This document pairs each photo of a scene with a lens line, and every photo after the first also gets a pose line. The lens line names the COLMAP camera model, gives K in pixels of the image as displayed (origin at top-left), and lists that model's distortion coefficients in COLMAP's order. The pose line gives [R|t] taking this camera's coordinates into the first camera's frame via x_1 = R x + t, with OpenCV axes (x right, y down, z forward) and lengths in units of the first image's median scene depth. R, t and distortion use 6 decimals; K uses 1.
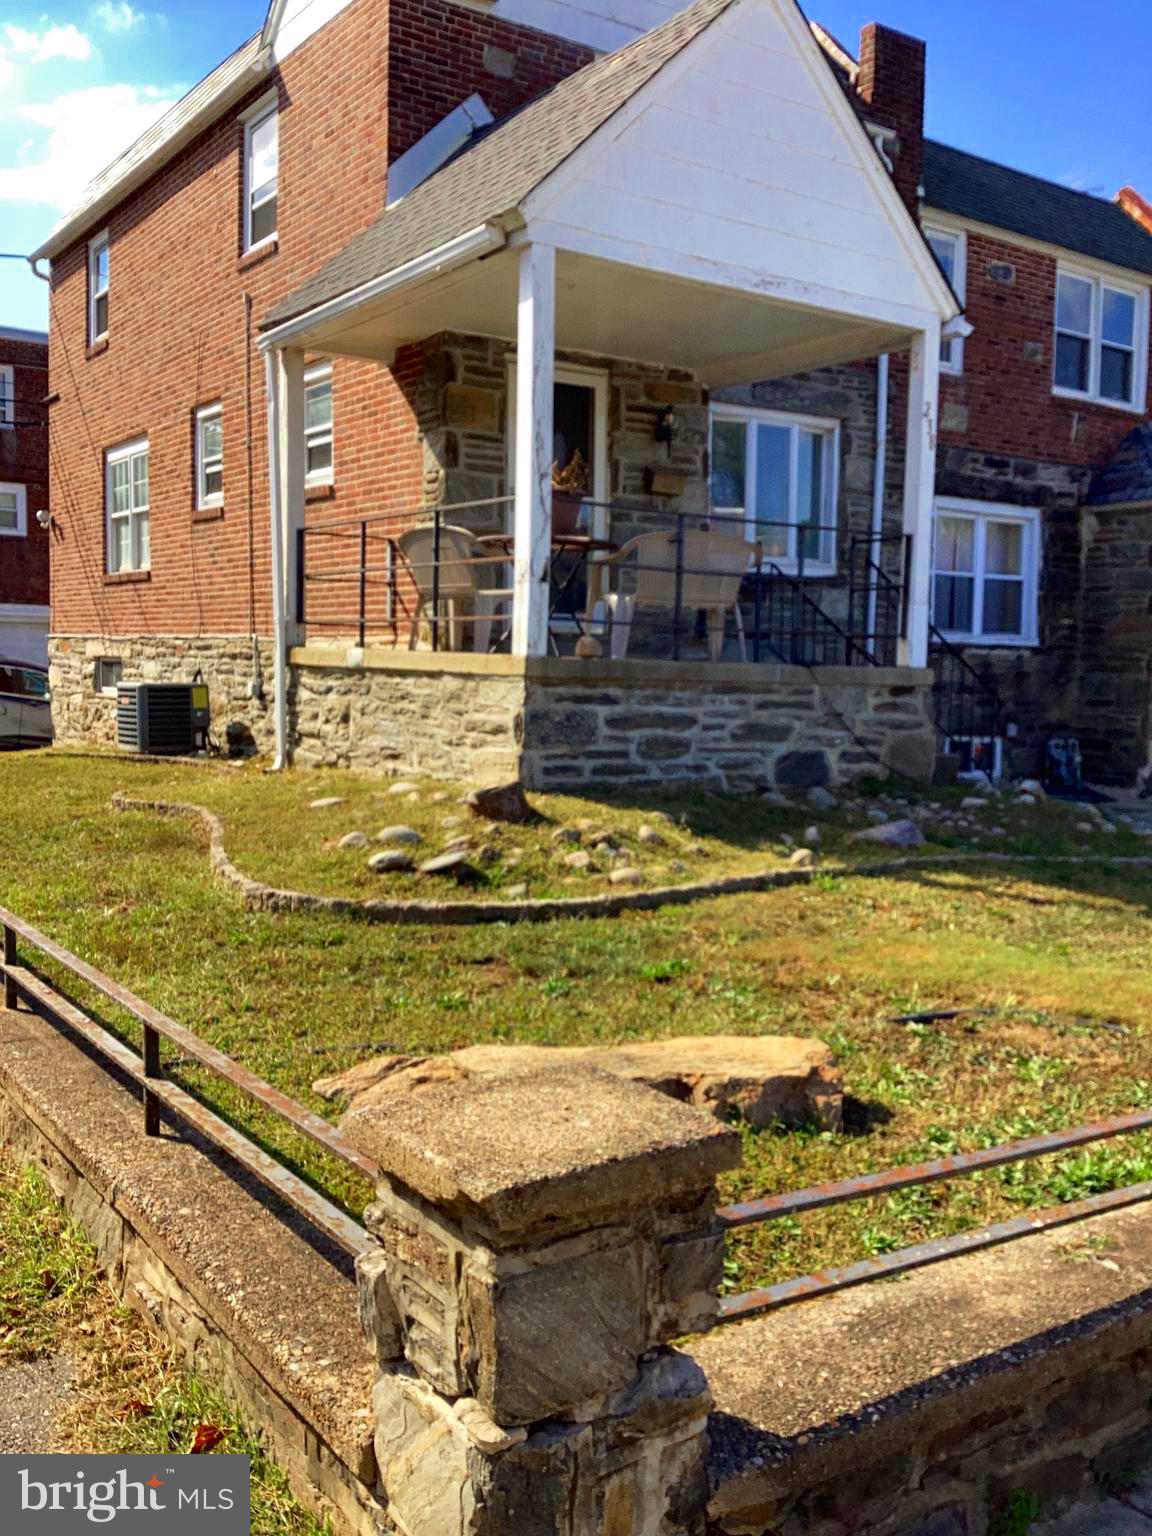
lens RADIAL K [[1382.2, 0, 592.5], [0, 1382.2, 776.8], [0, 0, 1]] dist [0.054855, -0.045305]
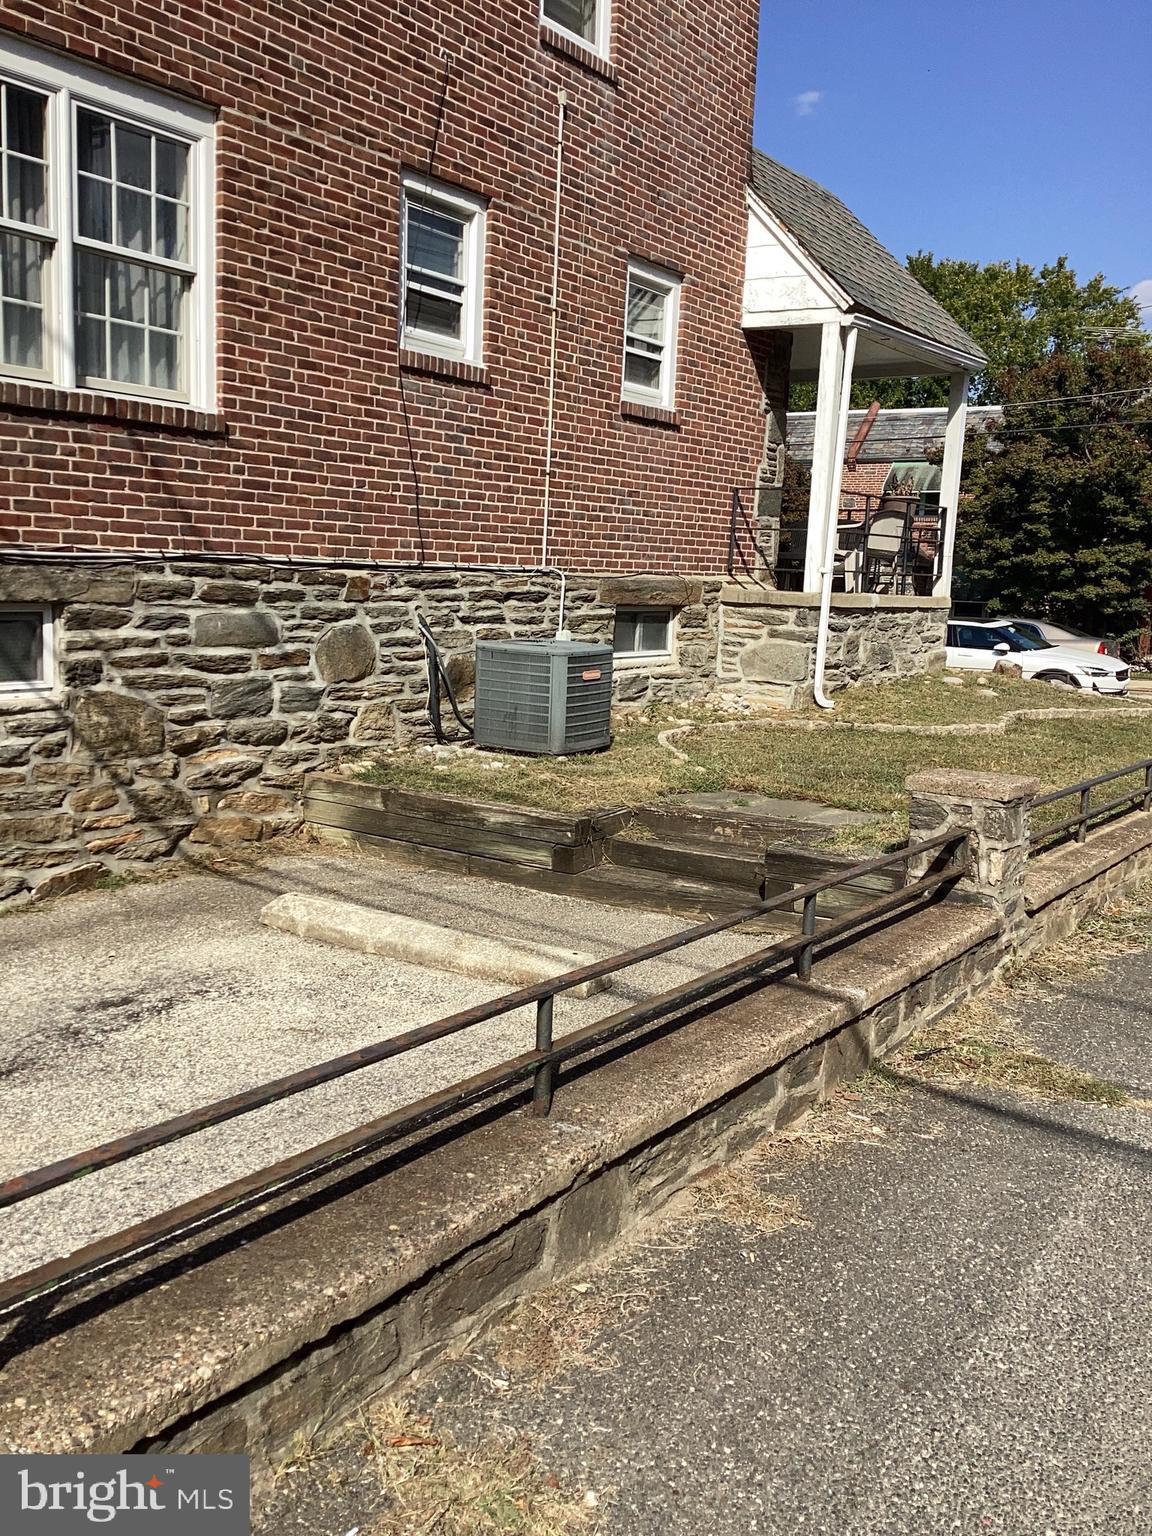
lens RADIAL K [[1382.2, 0, 575.5], [0, 1382.2, 768.9], [0, 0, 1]] dist [0.054855, -0.045305]
pose [[-0.343888, -0.168260, 0.923813, -0.924876], [0.033543, 0.980986, 0.191159, -0.132908], [-0.938411, 0.096725, -0.331705, 1.196605]]
